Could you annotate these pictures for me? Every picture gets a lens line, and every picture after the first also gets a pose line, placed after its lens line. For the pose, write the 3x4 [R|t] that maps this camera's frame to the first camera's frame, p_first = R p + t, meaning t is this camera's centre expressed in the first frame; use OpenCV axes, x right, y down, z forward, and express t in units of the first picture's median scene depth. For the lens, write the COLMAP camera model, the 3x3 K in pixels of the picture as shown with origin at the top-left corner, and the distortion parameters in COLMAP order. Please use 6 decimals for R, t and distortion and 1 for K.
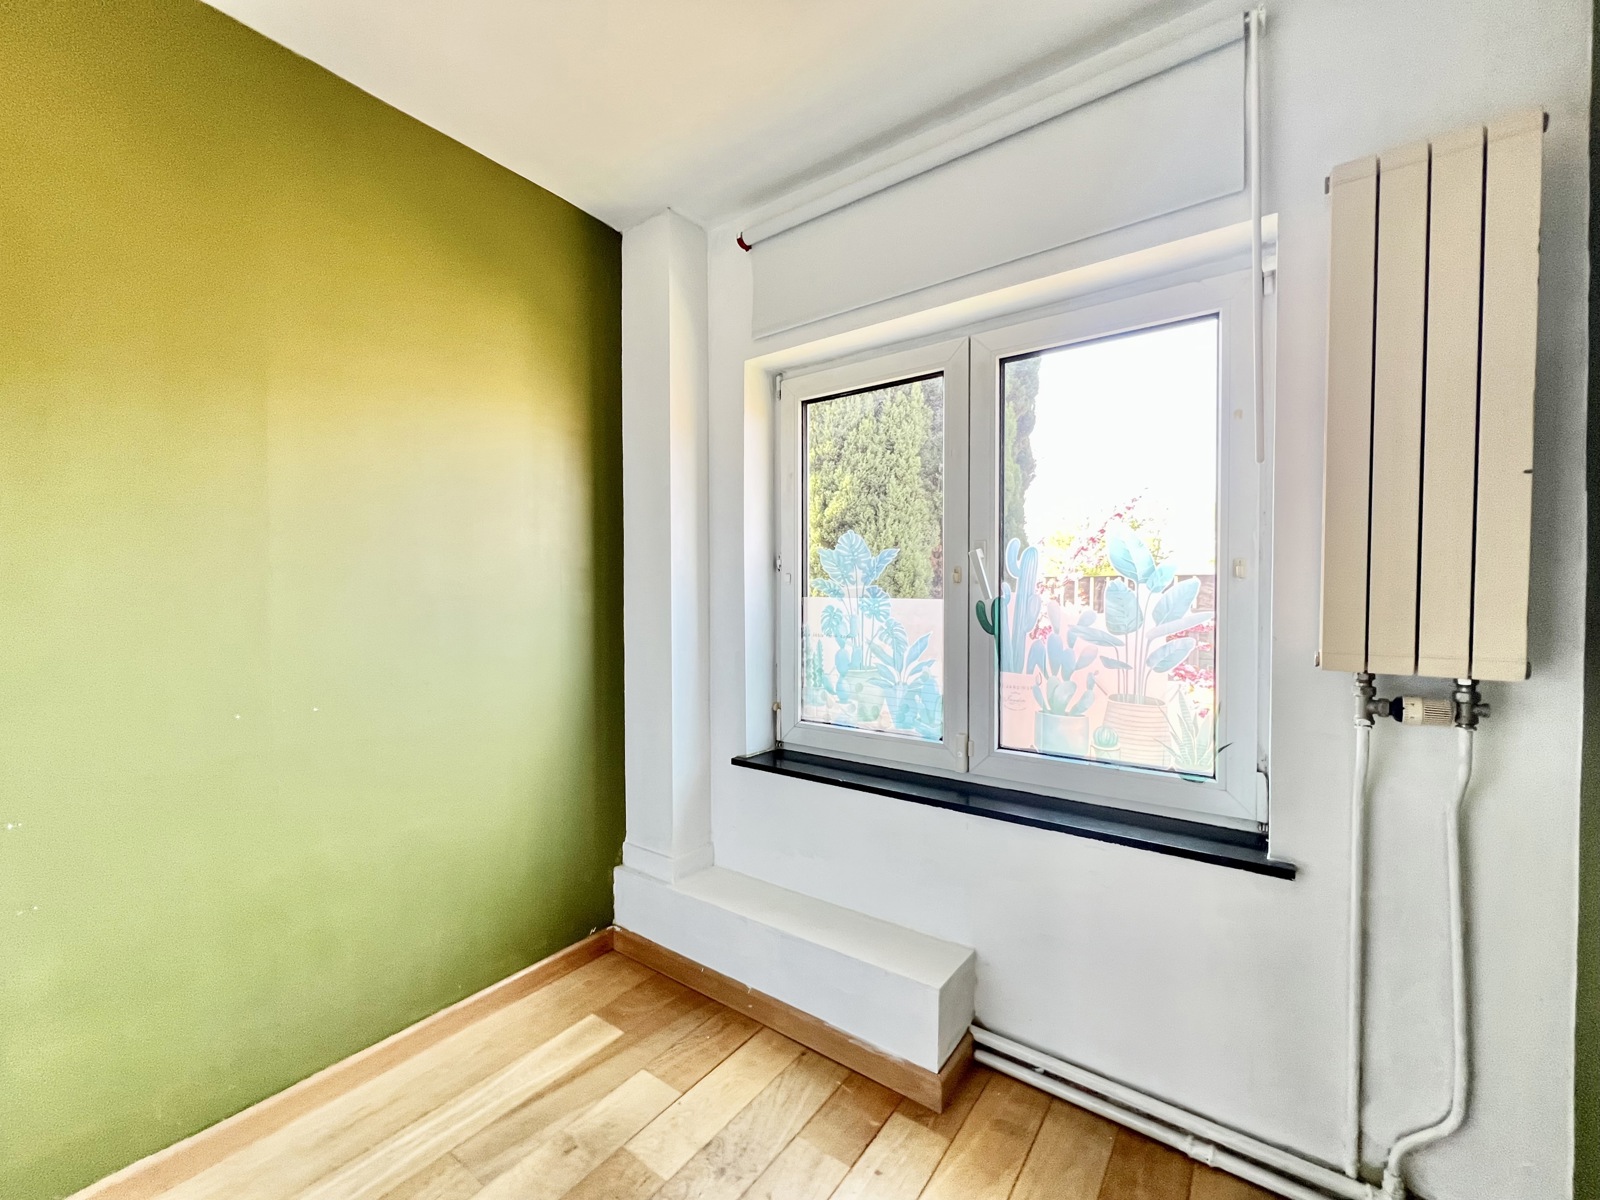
lens RADIAL K [[646.8, 0, 798.1], [0, 646.8, 606.3], [0, 0, 1]] dist [-0.000259, 0.000505]
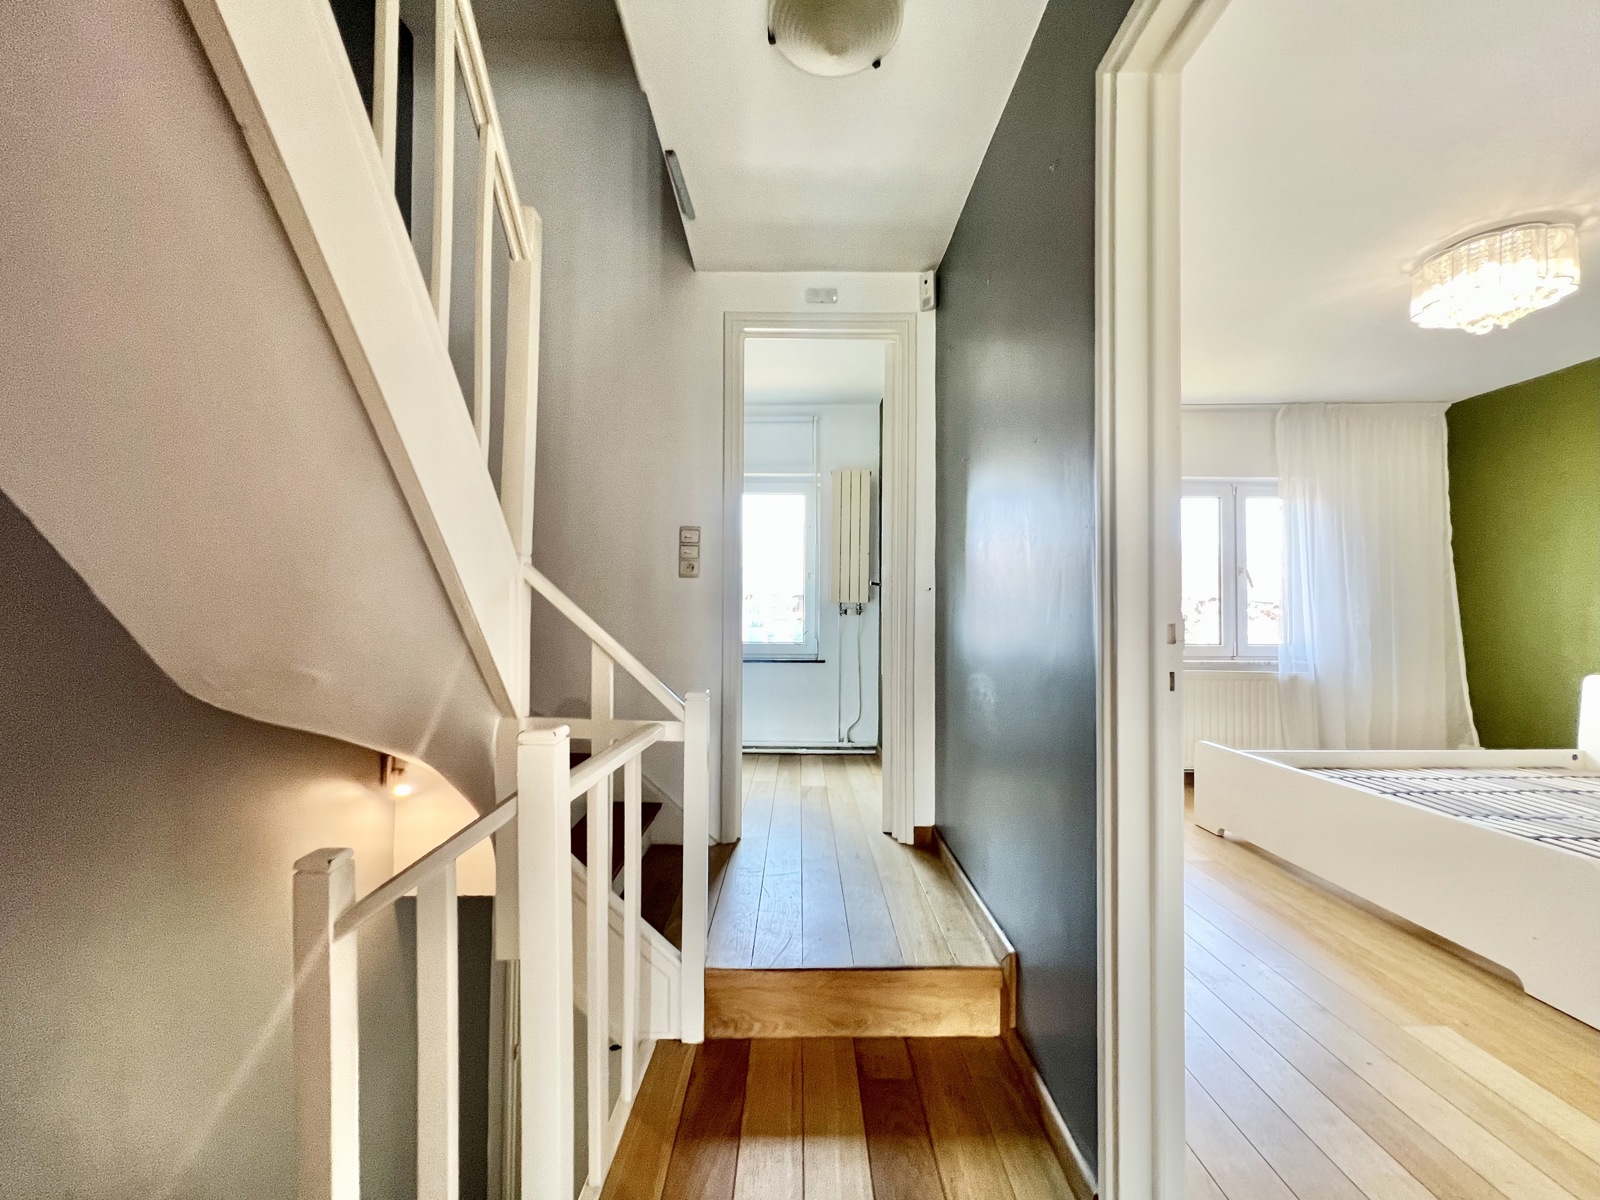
lens RADIAL K [[646.8, 0, 800.9], [0, 646.8, 602.4], [0, 0, 1]] dist [-0.000259, 0.000505]
pose [[0.803166, 0.013080, 0.595612, -1.560896], [-0.000401, 0.999771, -0.021414, 0.178064], [-0.595756, 0.016960, 0.802987, -1.903076]]
